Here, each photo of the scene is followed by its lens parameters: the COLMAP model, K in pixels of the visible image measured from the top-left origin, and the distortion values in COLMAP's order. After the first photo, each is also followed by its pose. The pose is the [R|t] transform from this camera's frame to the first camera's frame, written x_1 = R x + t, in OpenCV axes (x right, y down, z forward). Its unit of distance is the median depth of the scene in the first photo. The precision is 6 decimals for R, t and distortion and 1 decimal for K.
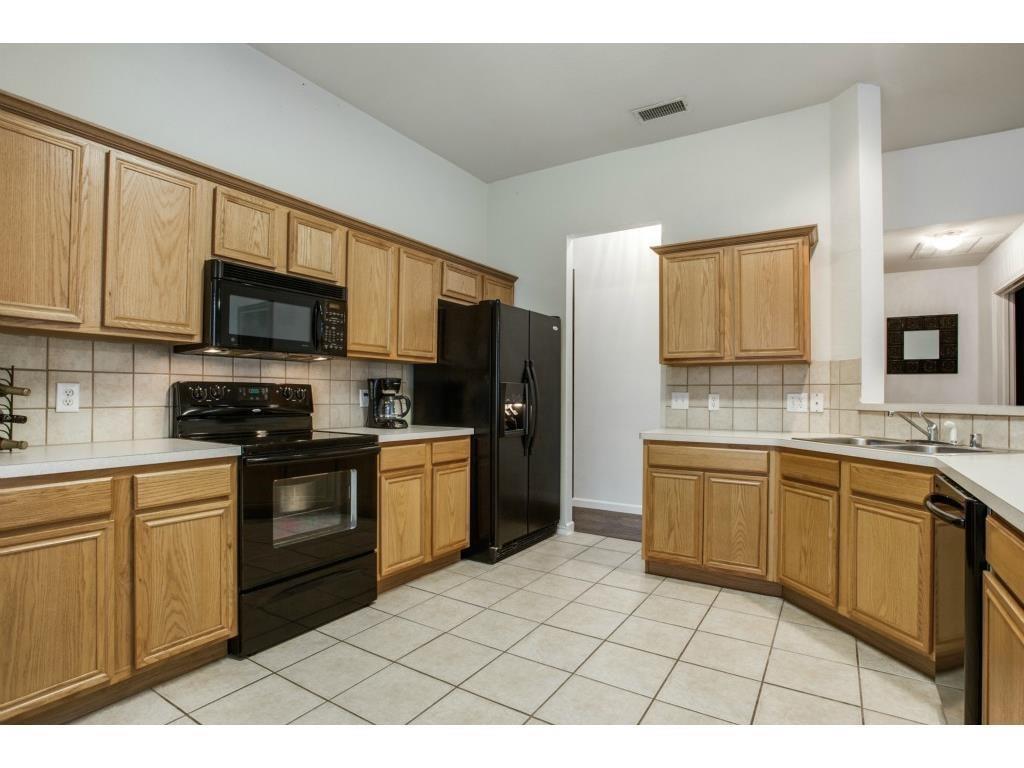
lens RADIAL K [[517.7, 0, 513.2], [0, 517.7, 375.3], [0, 0, 1]] dist [-0.044632, 0.000405]
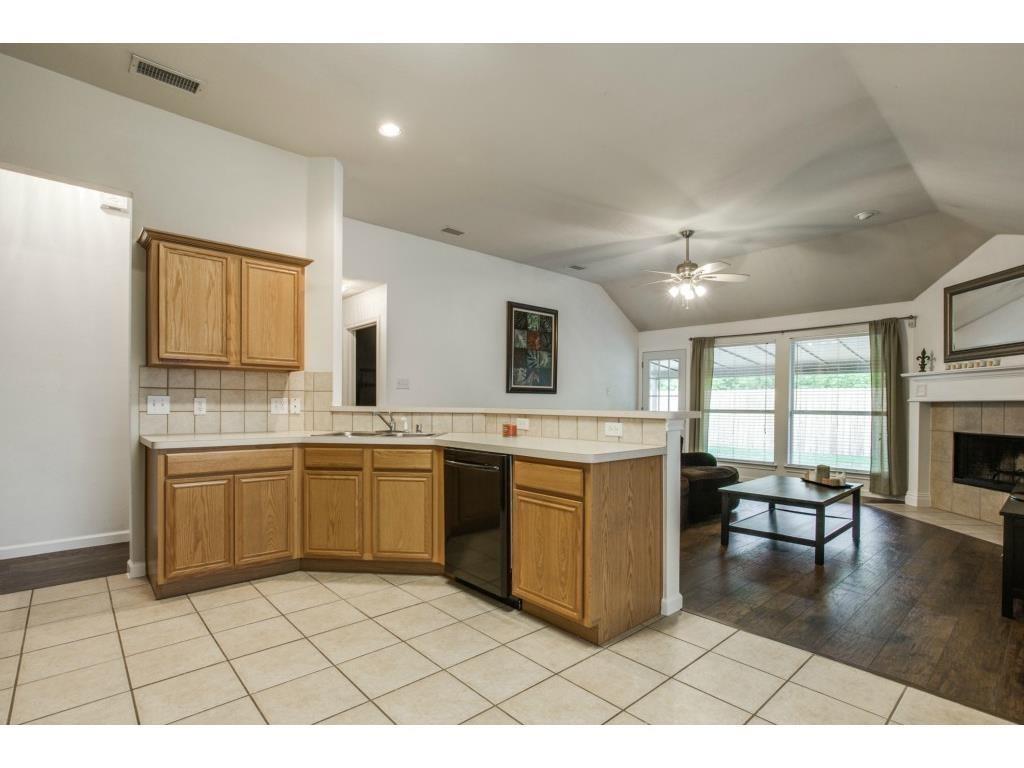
lens RADIAL K [[513.2, 0, 512.0], [0, 513.2, 384.0], [0, 0, 1]] dist [-0.001344, -0.000083]
pose [[0.260175, 0.028677, 0.965136, -0.470303], [-0.045510, 0.998812, -0.017409, 0.000216], [-0.964488, -0.039394, 0.261171, 0.202614]]
